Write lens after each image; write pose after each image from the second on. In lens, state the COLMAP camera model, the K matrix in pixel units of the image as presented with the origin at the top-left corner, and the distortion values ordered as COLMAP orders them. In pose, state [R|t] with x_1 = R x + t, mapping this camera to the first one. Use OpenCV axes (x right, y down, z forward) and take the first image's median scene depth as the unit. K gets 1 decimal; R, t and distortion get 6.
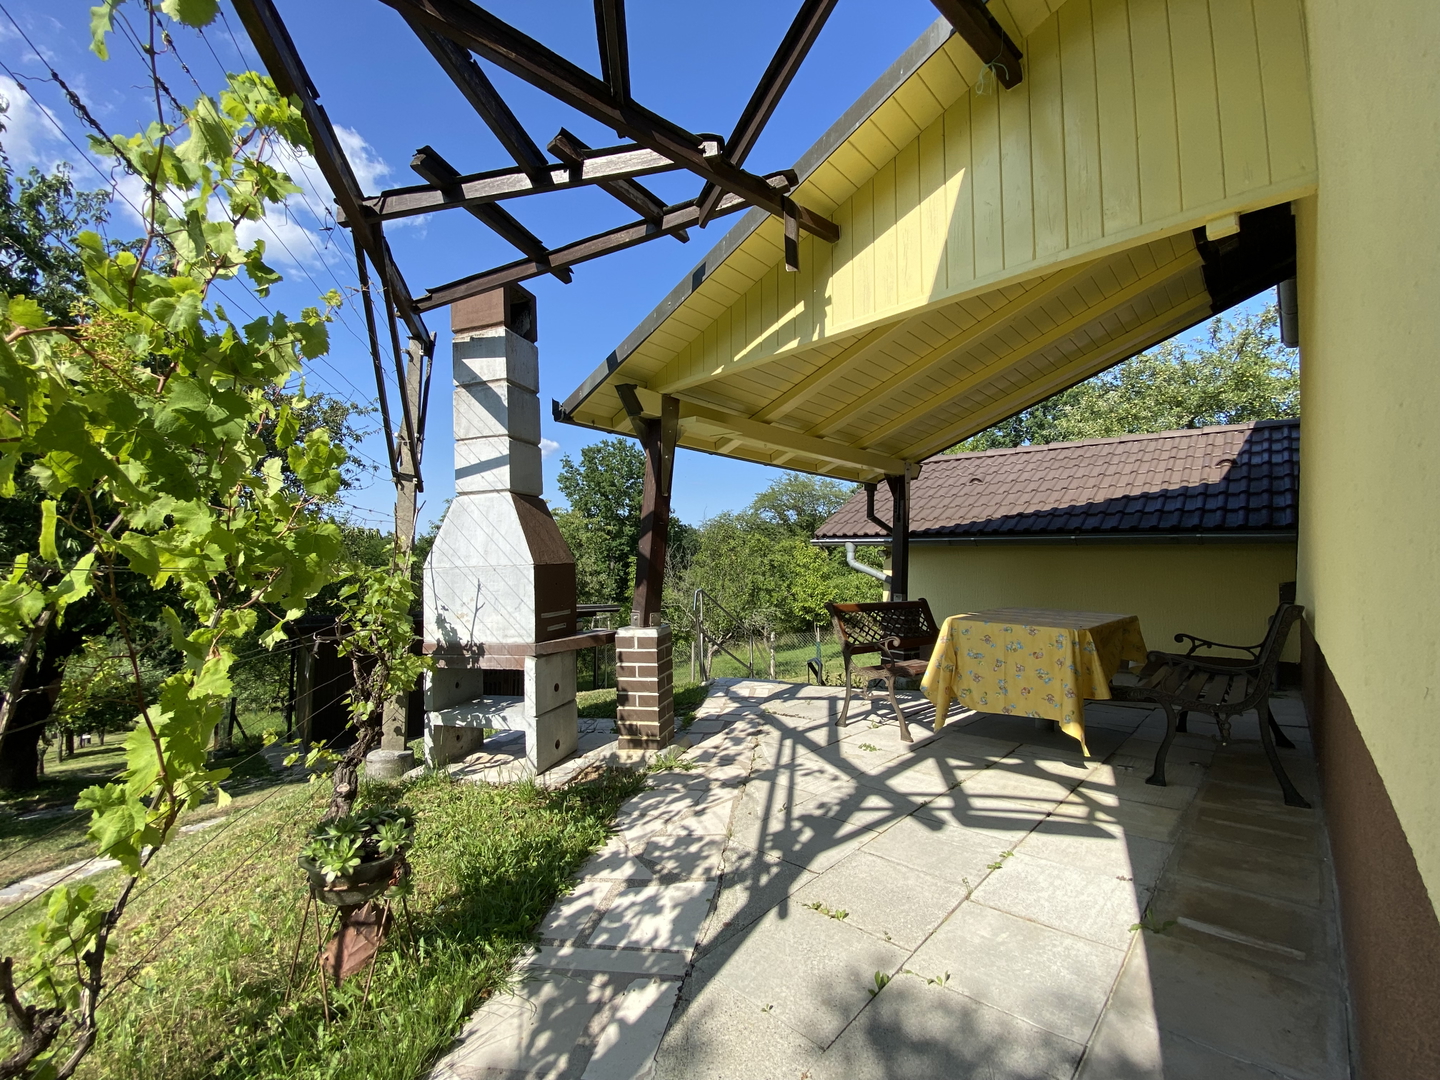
lens RADIAL K [[593.6, 0, 720.0], [0, 593.6, 540.0], [0, 0, 1]] dist [0.038083, -0.028466]
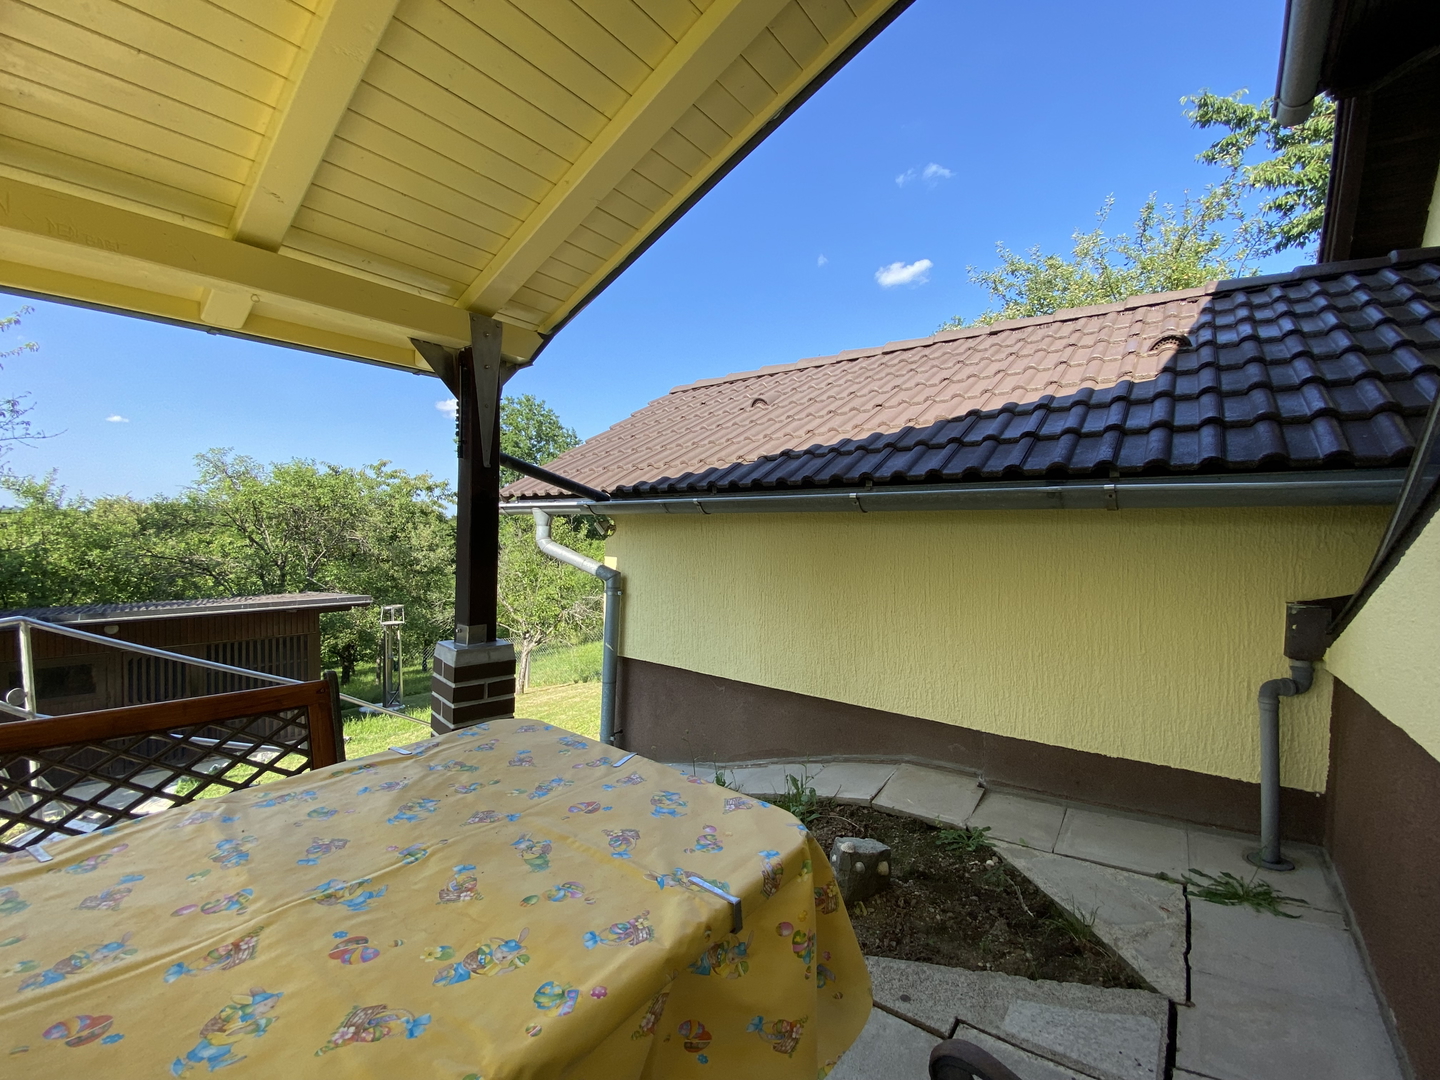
lens RADIAL K [[593.6, 0, 720.0], [0, 593.6, 540.0], [0, 0, 1]] dist [0.038083, -0.028466]
pose [[0.996055, -0.008720, 0.088308, 0.576933], [0.004138, 0.998642, 0.051939, 0.007043], [-0.088641, -0.051369, 0.994738, 0.715702]]
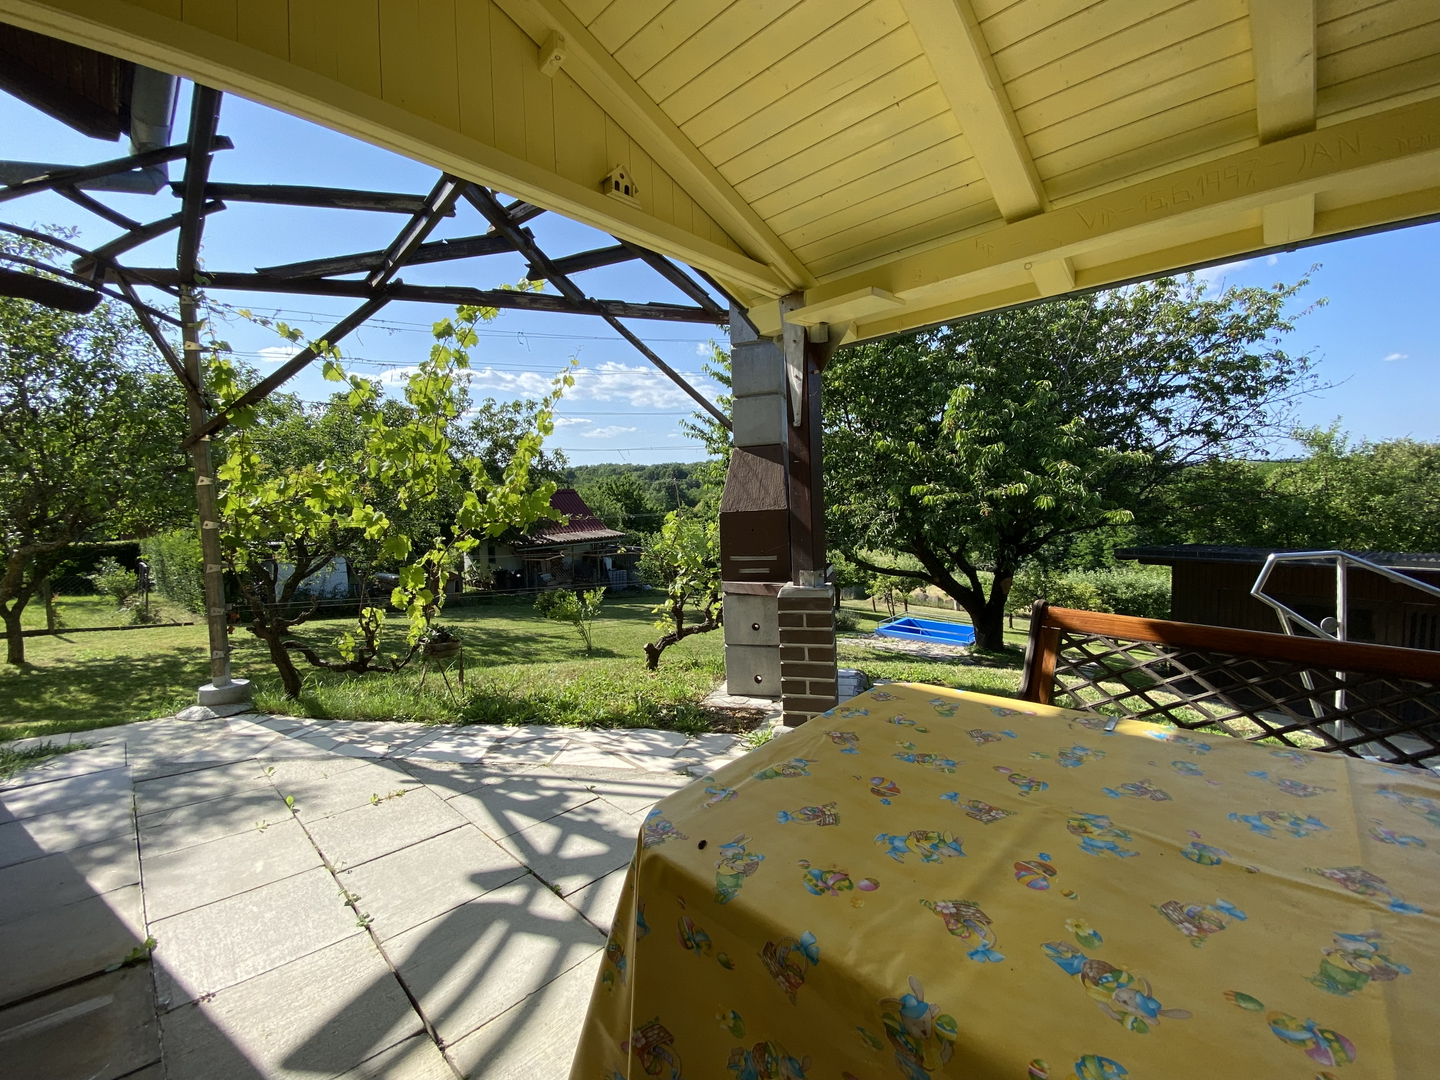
lens RADIAL K [[593.6, 0, 720.0], [0, 593.6, 540.0], [0, 0, 1]] dist [0.038083, -0.028466]
pose [[-0.008031, 0.063093, -0.997975, 0.978078], [0.070063, 0.995590, 0.062378, 0.027326], [0.997510, -0.069420, -0.012416, 1.212398]]
